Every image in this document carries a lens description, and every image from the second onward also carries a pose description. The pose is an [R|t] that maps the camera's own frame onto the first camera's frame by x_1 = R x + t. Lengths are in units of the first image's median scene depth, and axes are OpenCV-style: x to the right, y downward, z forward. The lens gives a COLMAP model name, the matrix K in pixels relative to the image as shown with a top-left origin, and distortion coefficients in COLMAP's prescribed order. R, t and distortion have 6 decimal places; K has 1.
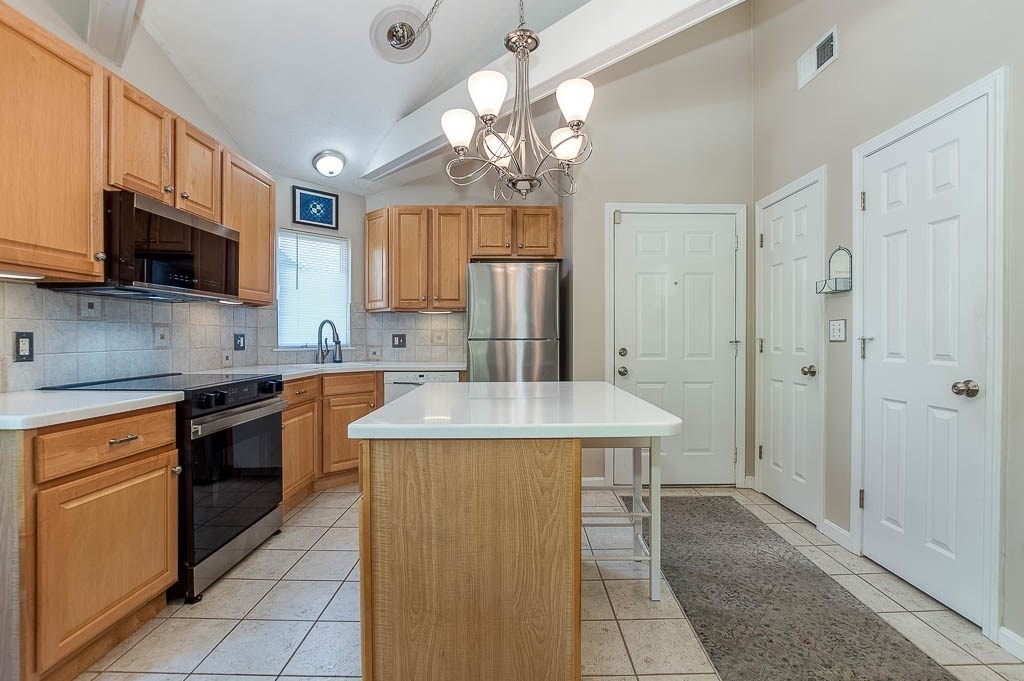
lens RADIAL K [[465.9, 0, 512.0], [0, 465.9, 340.5], [0, 0, 1]] dist [0.000535, -0.000026]
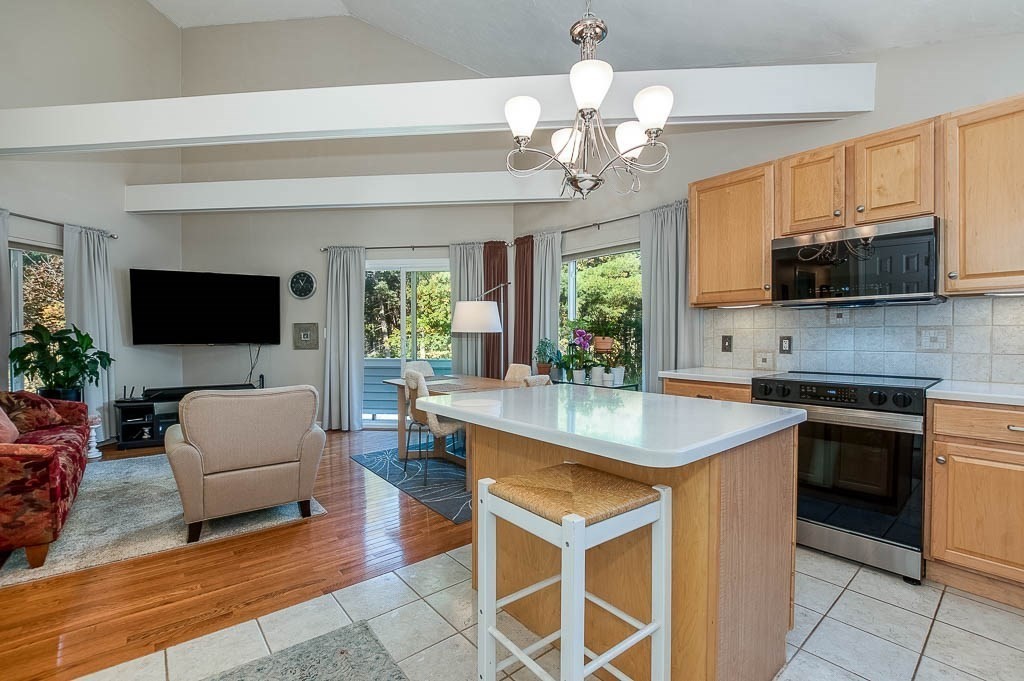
lens RADIAL K [[455.9, 0, 503.4], [0, 455.9, 340.4], [0, 0, 1]] dist [0.000704, 0.000318]
pose [[-0.771166, 0.003165, -0.636626, 0.396979], [-0.007825, 0.999865, 0.014449, -0.009327], [0.636586, 0.016124, -0.771038, 0.836008]]
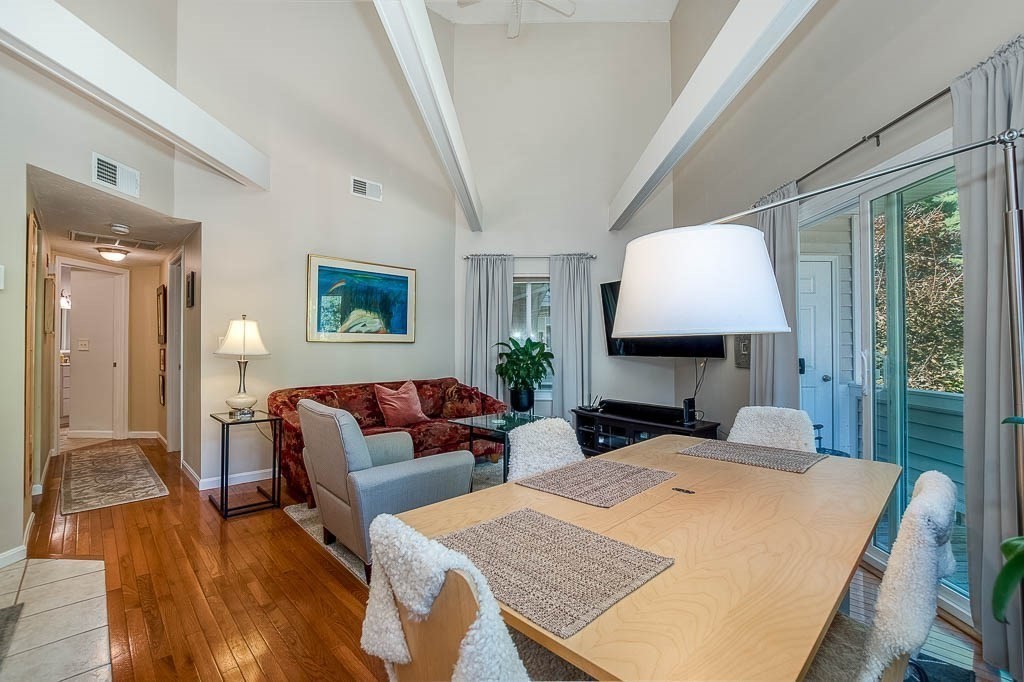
lens RADIAL K [[447.7, 0, 512.0], [0, 447.7, 341.0], [0, 0, 1]] dist [-0.000668, -0.000131]
pose [[-0.690596, 0.006366, 0.723213, -0.409419], [0.004651, 0.999980, -0.004361, -0.008934], [-0.723226, 0.000352, -0.690612, 0.275668]]
